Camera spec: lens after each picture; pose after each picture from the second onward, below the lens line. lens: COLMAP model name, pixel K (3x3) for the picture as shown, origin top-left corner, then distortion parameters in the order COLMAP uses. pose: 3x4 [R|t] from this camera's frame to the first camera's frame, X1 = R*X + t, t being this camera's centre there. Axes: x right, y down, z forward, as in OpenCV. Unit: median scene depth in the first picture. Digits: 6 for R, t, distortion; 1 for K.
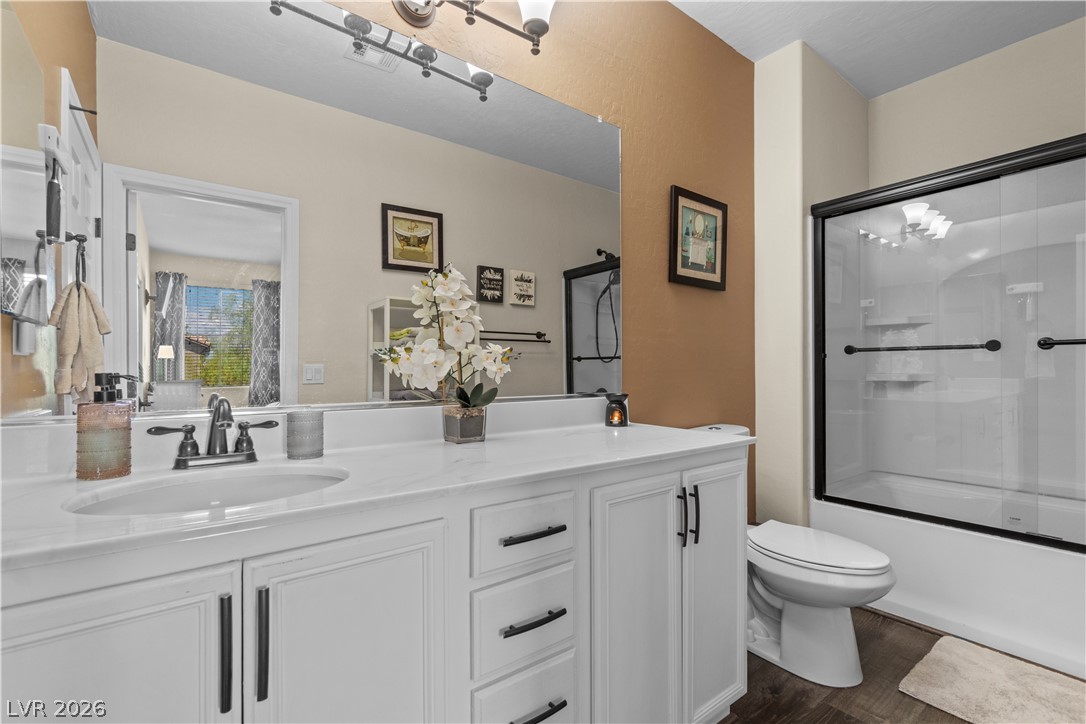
lens RADIAL K [[484.6, 0, 544.1], [0, 484.6, 368.0], [0, 0, 1]] dist [-0.065080, -0.000013]
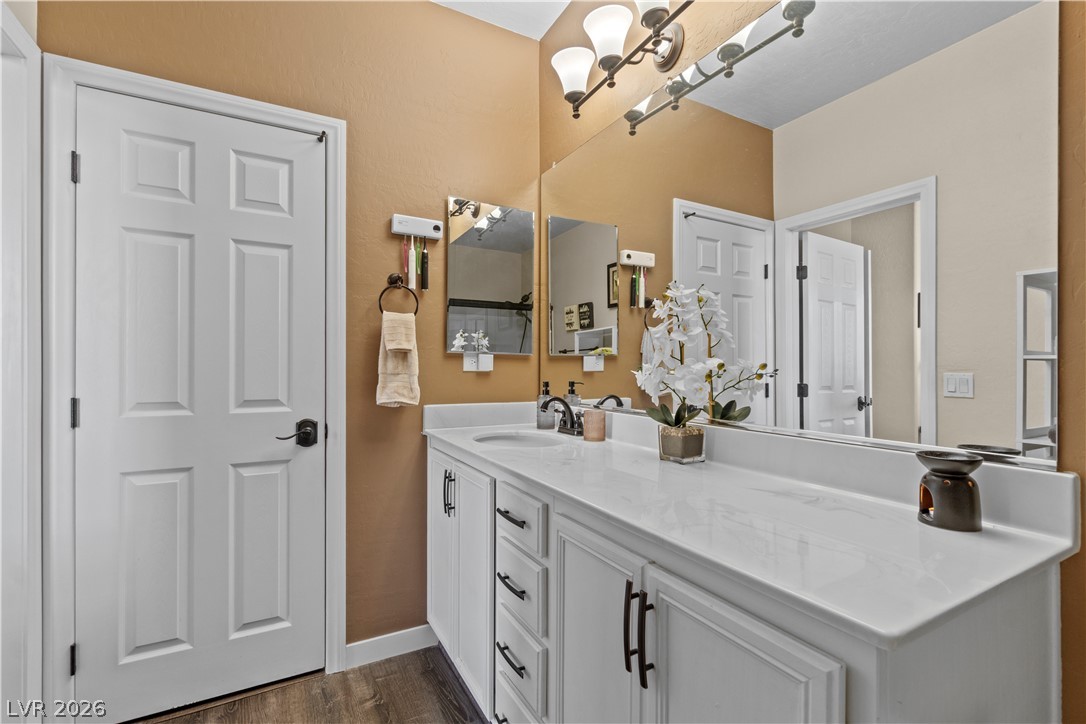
lens RADIAL K [[476.4, 0, 537.1], [0, 476.4, 360.0], [0, 0, 1]] dist [-0.002223, -0.000001]
pose [[-0.149715, -0.011245, -0.988665, 0.931773], [0.000338, 0.999935, -0.011425, -0.045782], [0.988729, -0.002044, -0.149701, 0.945216]]
